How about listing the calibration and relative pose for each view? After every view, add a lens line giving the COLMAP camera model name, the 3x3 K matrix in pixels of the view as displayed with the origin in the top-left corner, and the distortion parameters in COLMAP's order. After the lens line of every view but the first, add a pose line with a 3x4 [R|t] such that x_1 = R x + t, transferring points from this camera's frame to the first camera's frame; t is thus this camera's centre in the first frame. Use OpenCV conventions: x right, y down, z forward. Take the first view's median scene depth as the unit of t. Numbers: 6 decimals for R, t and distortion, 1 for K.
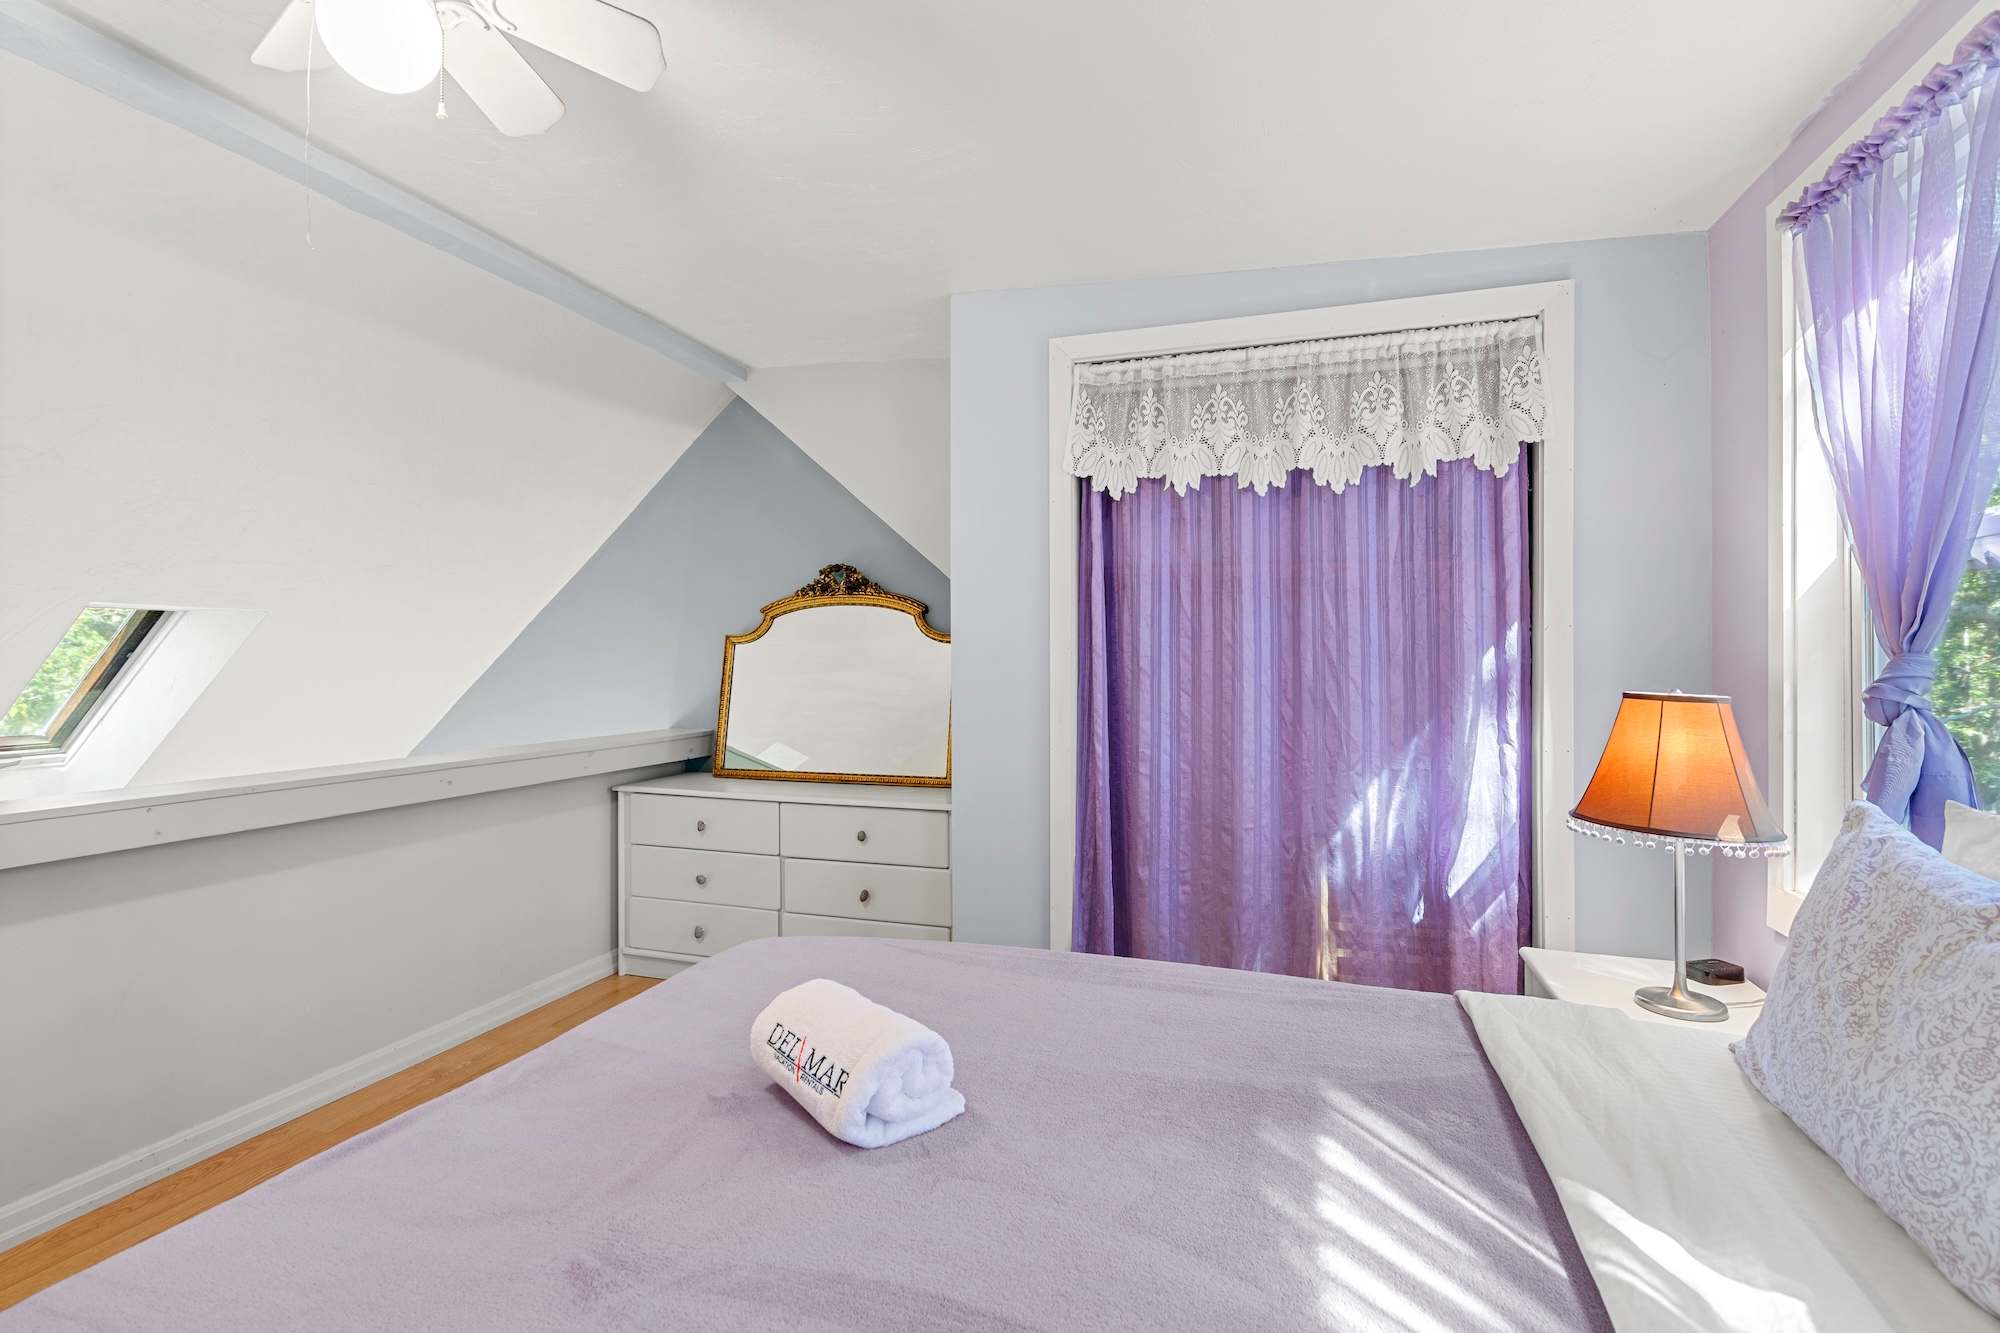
lens RADIAL K [[913.4, 0, 992.8], [0, 913.4, 654.3], [0, 0, 1]] dist [-0.000345, -0.000735]
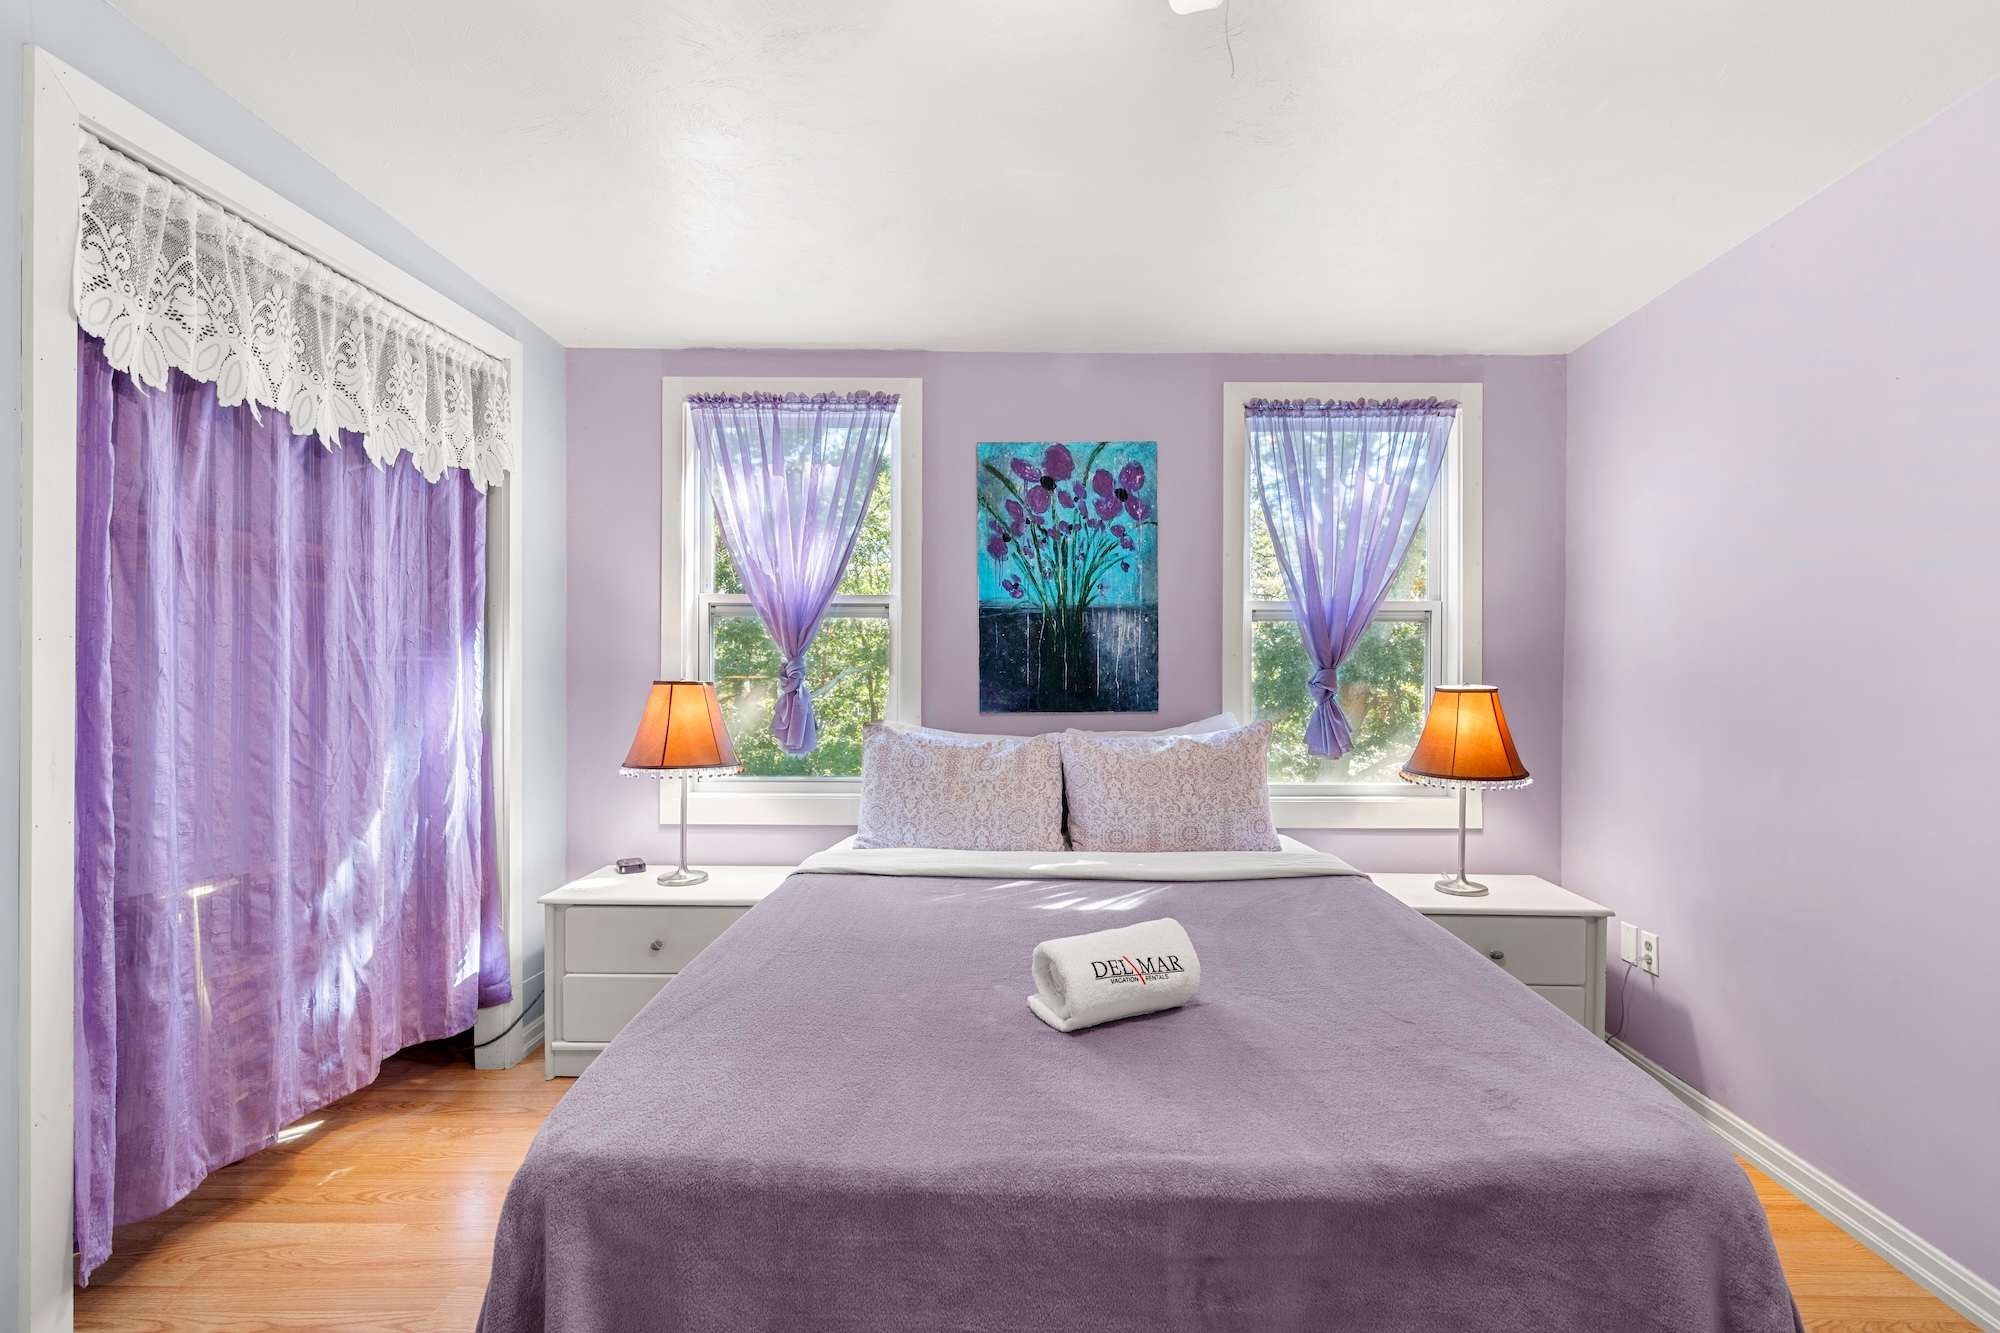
lens RADIAL K [[913.4, 0, 1007.8], [0, 913.4, 671.4], [0, 0, 1]] dist [-0.000345, -0.000735]
pose [[-0.300465, -0.019587, 0.953592, -0.640135], [-0.012148, 0.999787, 0.016709, -0.002953], [-0.953715, -0.006564, -0.300639, 0.657130]]
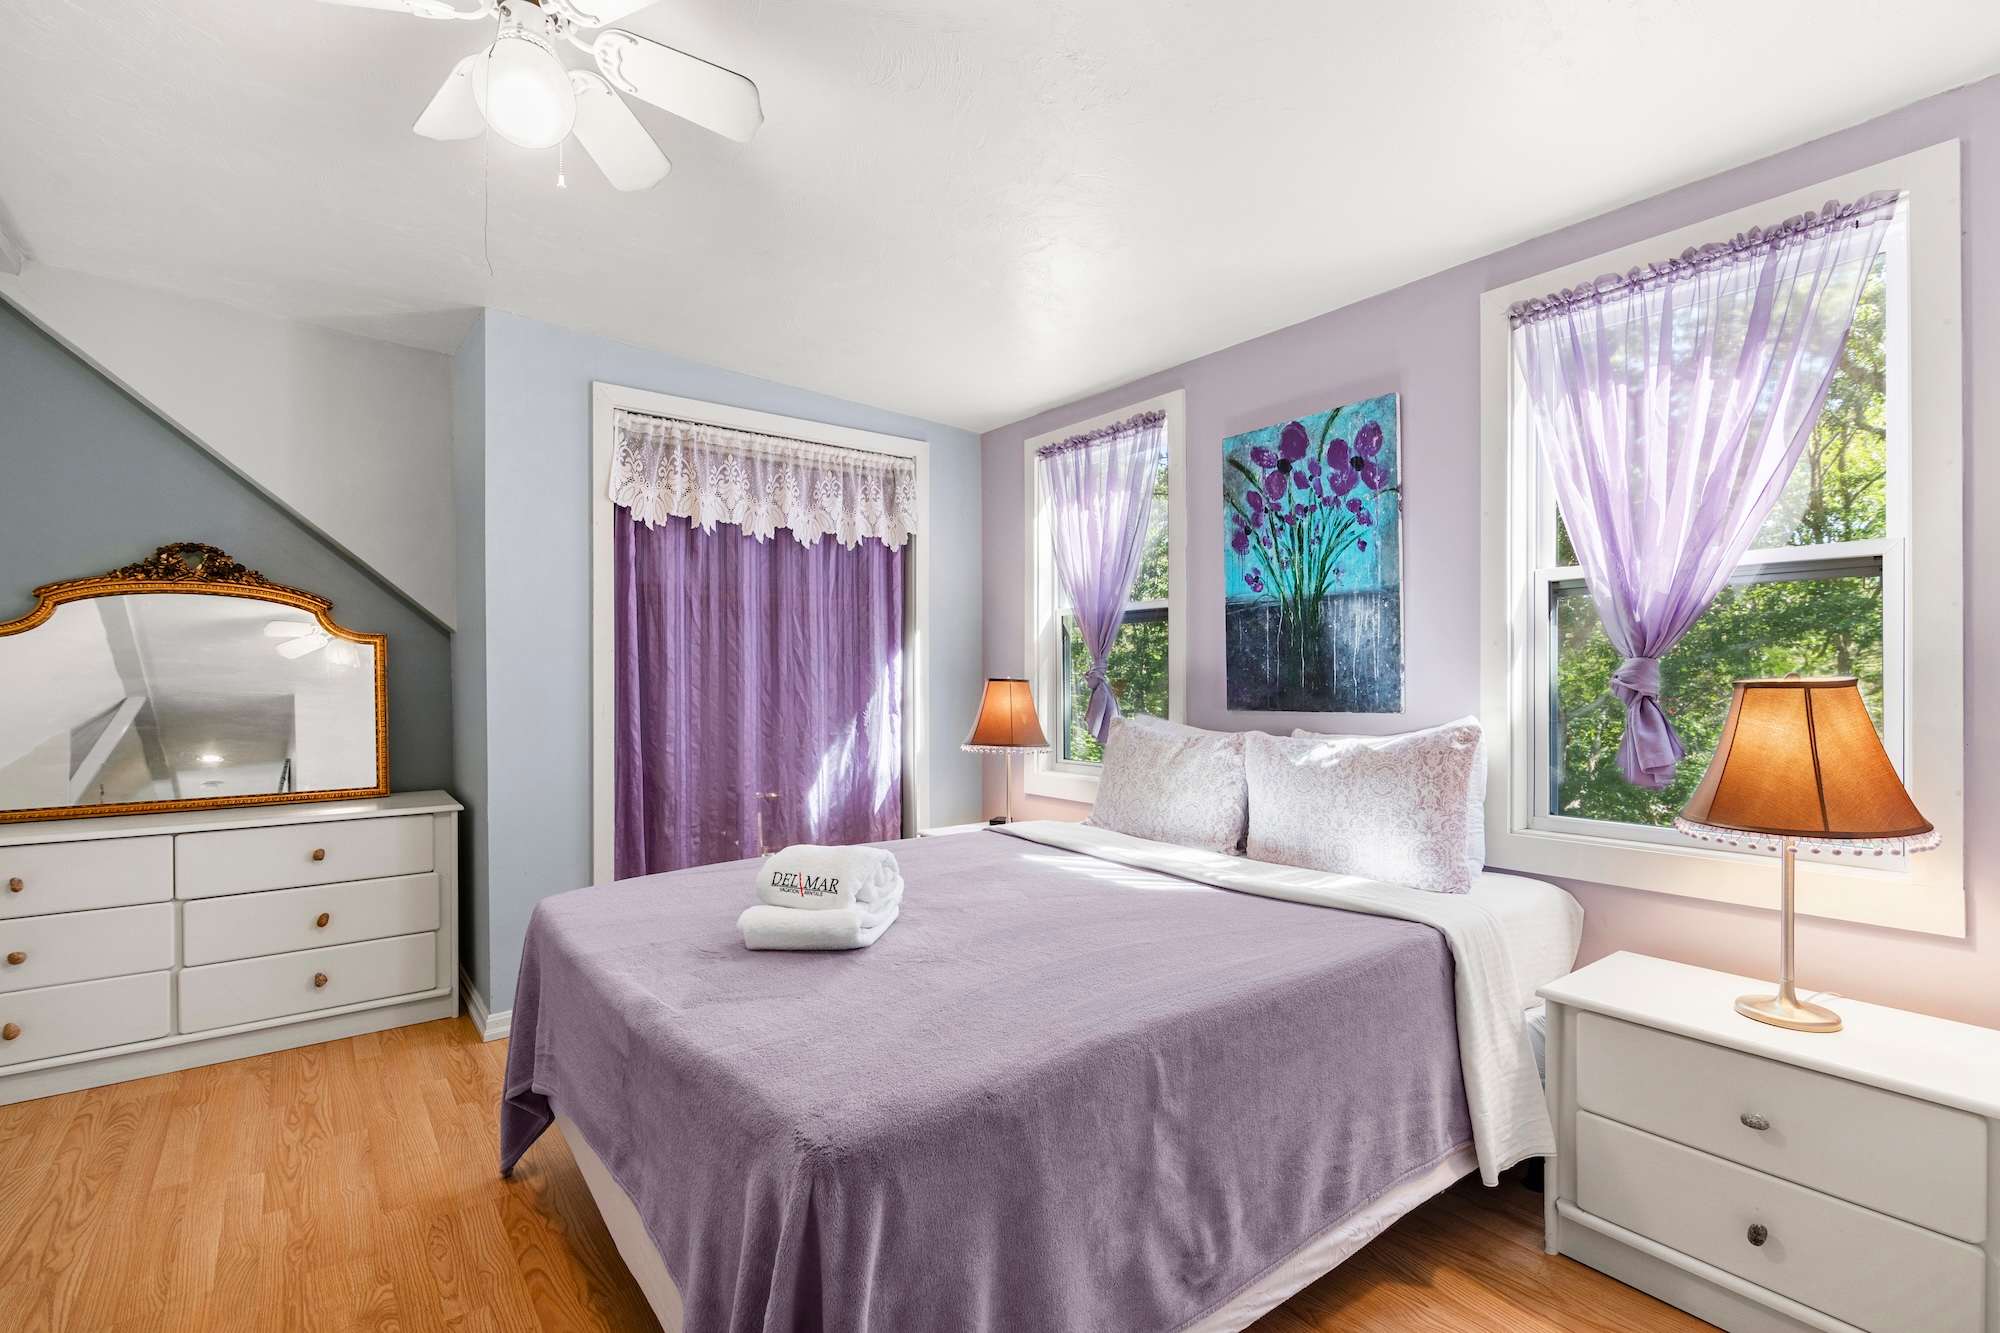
lens RADIAL K [[913.4, 0, 995.7], [0, 913.4, 686.1], [0, 0, 1]] dist [-0.000345, -0.000735]
pose [[0.567706, -0.008123, 0.823192, -0.632989], [-0.002021, 0.999935, 0.011262, 0.026222], [-0.823229, -0.008057, 0.567652, -0.077293]]
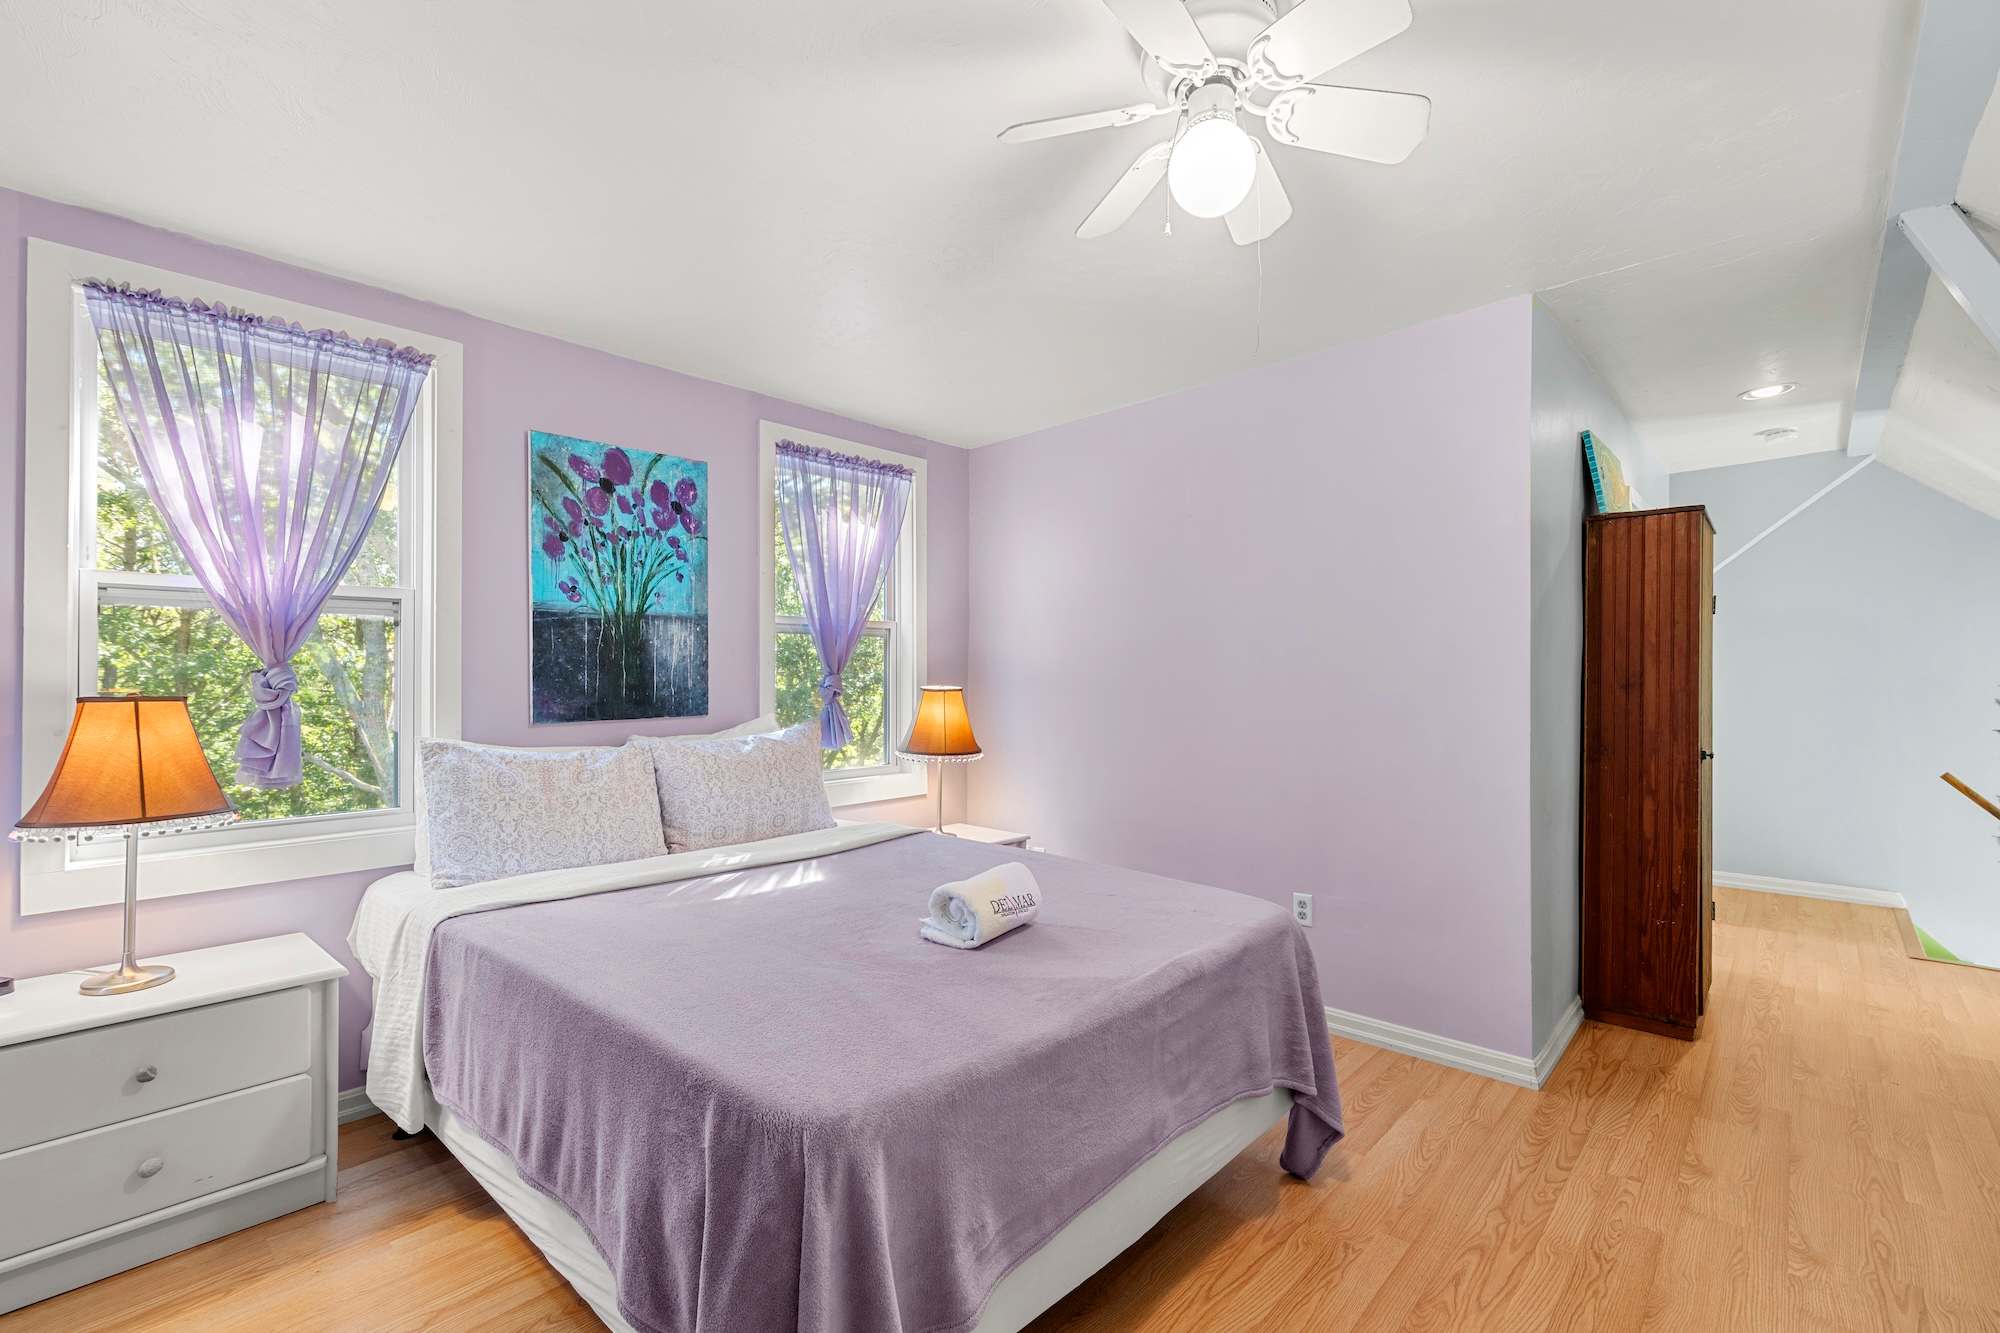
lens RADIAL K [[913.4, 0, 998.3], [0, 913.4, 673.8], [0, 0, 1]] dist [-0.000345, -0.000735]
pose [[-0.913772, -0.014669, 0.405962, -0.450661], [-0.014981, 0.999885, 0.002411, -0.000143], [-0.405950, -0.003878, -0.913887, 1.100826]]
